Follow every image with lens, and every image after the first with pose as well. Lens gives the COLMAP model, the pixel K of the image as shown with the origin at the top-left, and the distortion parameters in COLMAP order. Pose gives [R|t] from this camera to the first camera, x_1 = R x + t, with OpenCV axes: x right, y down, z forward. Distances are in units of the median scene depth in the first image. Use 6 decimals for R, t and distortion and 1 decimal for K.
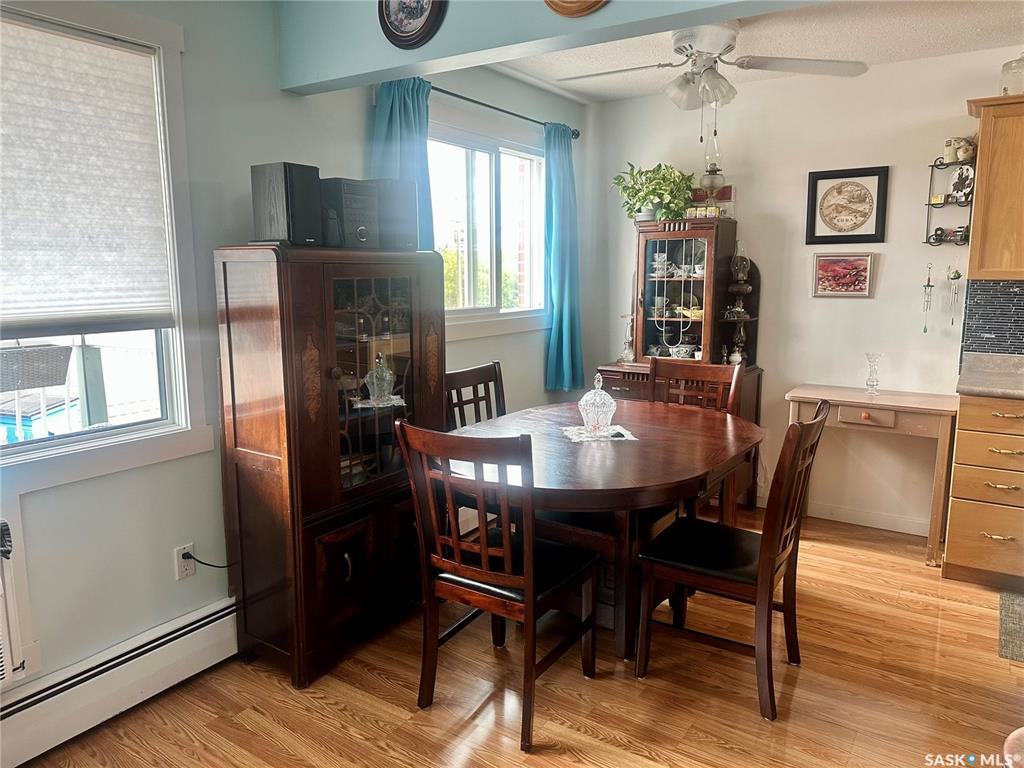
lens RADIAL K [[727.3, 0, 507.0], [0, 727.3, 383.9], [0, 0, 1]] dist [0.086816, -0.096482]
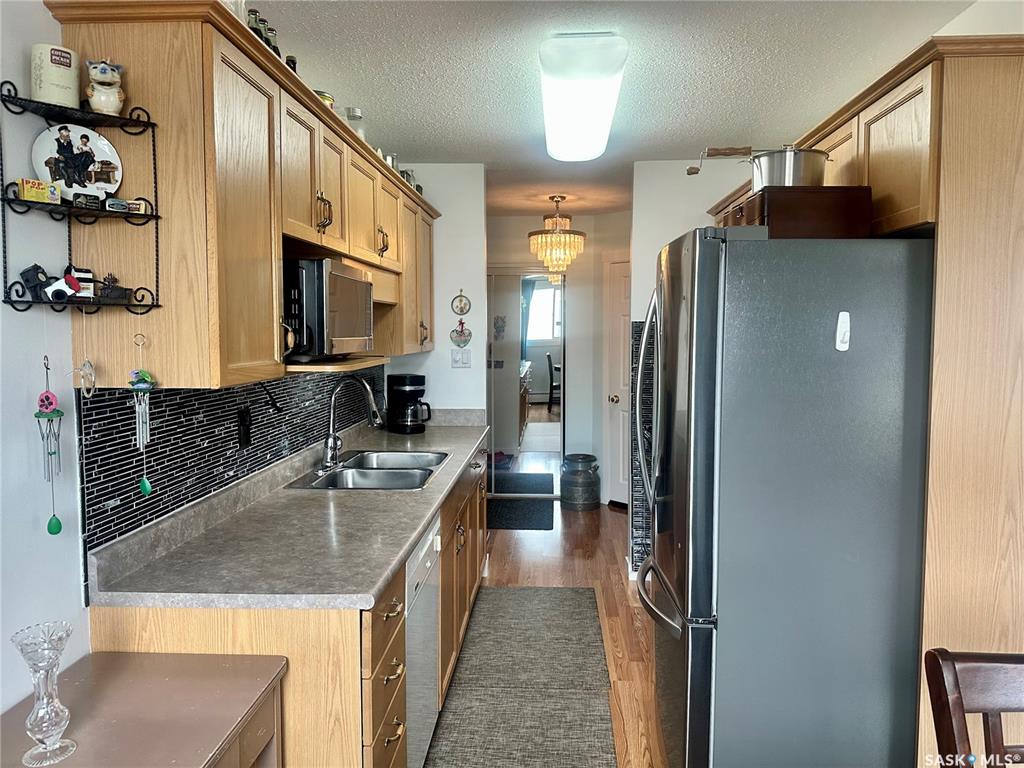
lens RADIAL K [[727.3, 0, 507.0], [0, 727.3, 383.9], [0, 0, 1]] dist [0.086816, -0.096482]
pose [[-0.487708, -0.063878, 0.870667, 0.118921], [0.137159, 0.979327, 0.148680, -0.173618], [-0.862165, 0.191932, -0.468864, 0.979607]]
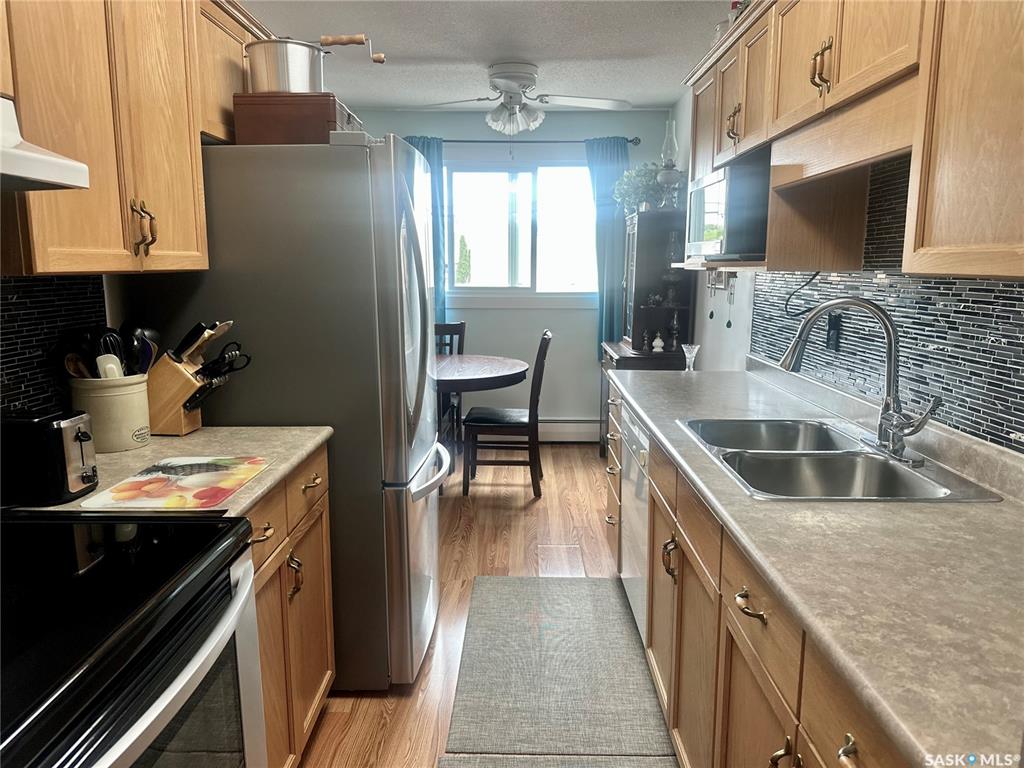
lens RADIAL K [[727.3, 0, 507.0], [0, 727.3, 383.9], [0, 0, 1]] dist [0.086816, -0.096482]
pose [[0.536226, 0.124723, -0.834809, 0.790100], [-0.113677, 0.990683, 0.074992, -0.084003], [0.836384, 0.054686, 0.545409, 0.546700]]
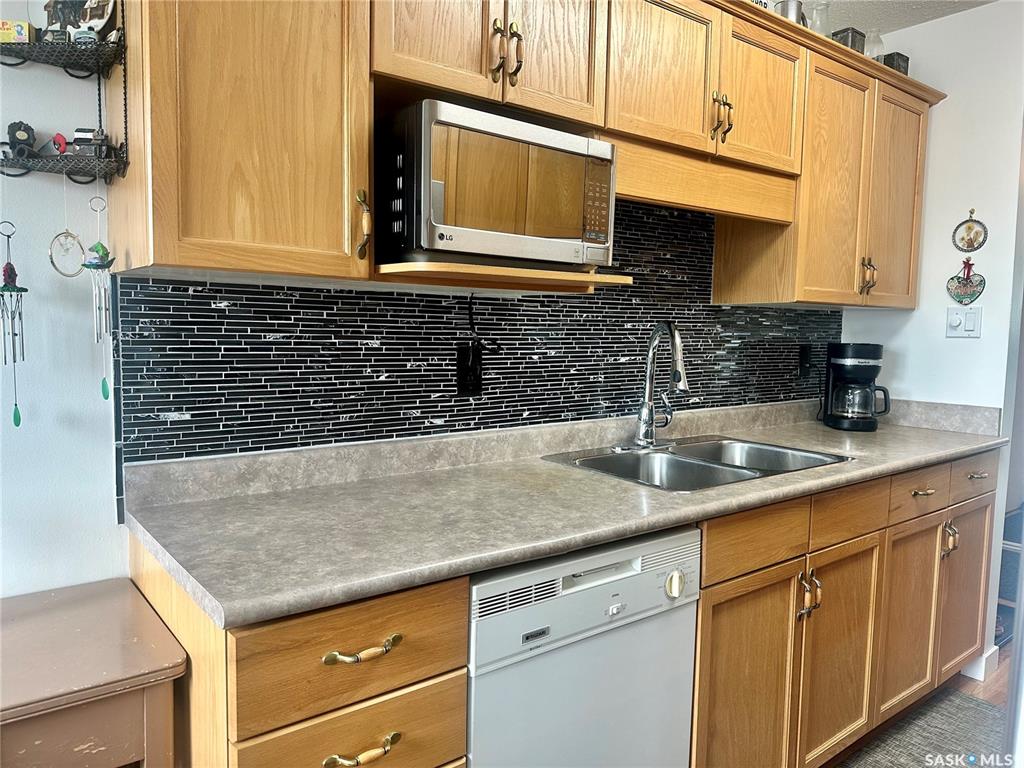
lens RADIAL K [[727.3, 0, 507.0], [0, 727.3, 383.9], [0, 0, 1]] dist [0.086816, -0.096482]
pose [[0.322783, -0.068768, 0.943972, 0.321046], [0.126769, 0.991512, 0.028884, -0.070642], [-0.937945, 0.110343, 0.328760, 0.684962]]
